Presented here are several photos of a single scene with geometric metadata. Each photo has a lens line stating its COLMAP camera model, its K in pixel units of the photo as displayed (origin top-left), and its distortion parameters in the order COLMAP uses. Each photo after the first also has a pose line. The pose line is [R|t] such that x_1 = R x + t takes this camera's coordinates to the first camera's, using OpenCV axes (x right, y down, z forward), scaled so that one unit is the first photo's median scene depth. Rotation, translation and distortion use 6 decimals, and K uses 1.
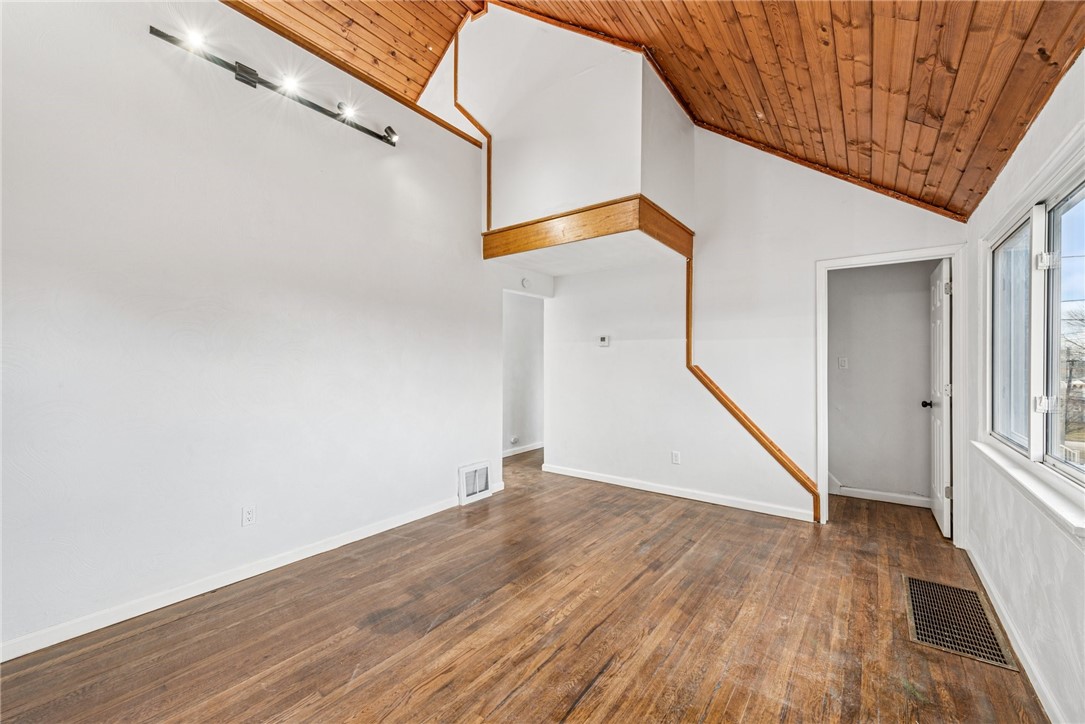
lens RADIAL K [[431.0, 0, 559.0], [0, 431.0, 360.2], [0, 0, 1]] dist [0.015050, -0.000233]
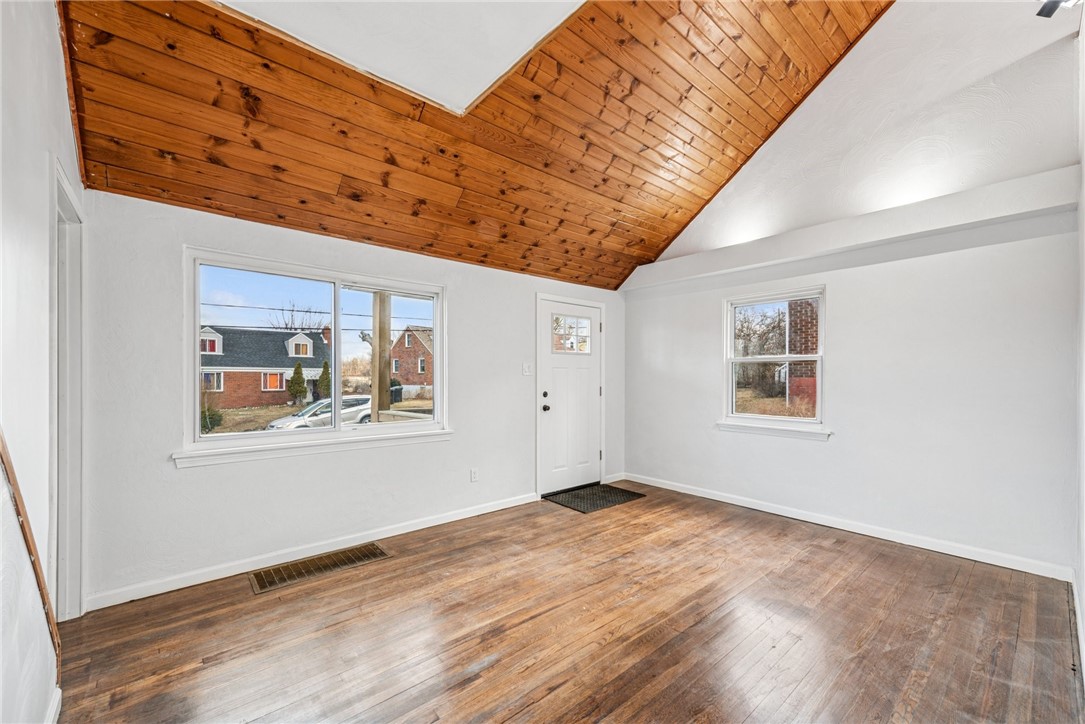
lens RADIAL K [[436.5, 0, 547.3], [0, 436.5, 370.9], [0, 0, 1]] dist [0.023505, -0.007278]
pose [[-0.972482, -0.003477, 0.232952, -0.048129], [-0.007874, 0.999808, -0.017949, 0.014182], [-0.232845, -0.019290, -0.972323, 1.609658]]
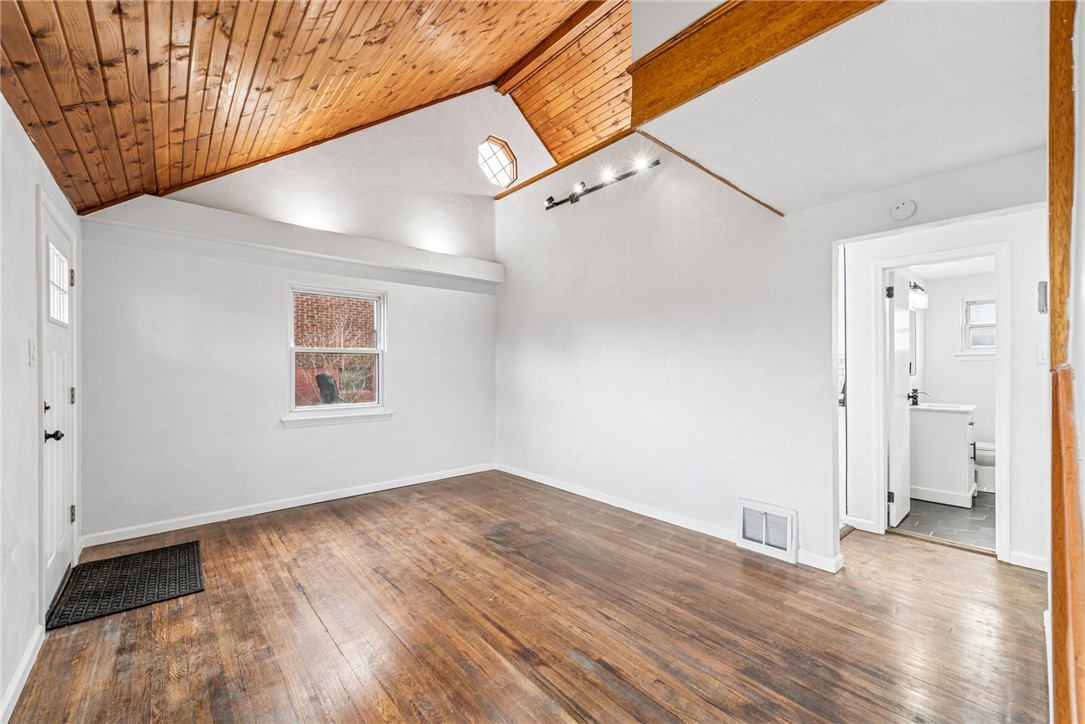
lens RADIAL K [[436.5, 0, 547.3], [0, 436.5, 370.9], [0, 0, 1]] dist [0.023505, -0.007278]
pose [[-0.225283, 0.003690, -0.974286, 0.825970], [0.008538, 0.999962, 0.001813, 0.014384], [0.974256, -0.007910, -0.225306, 1.090817]]
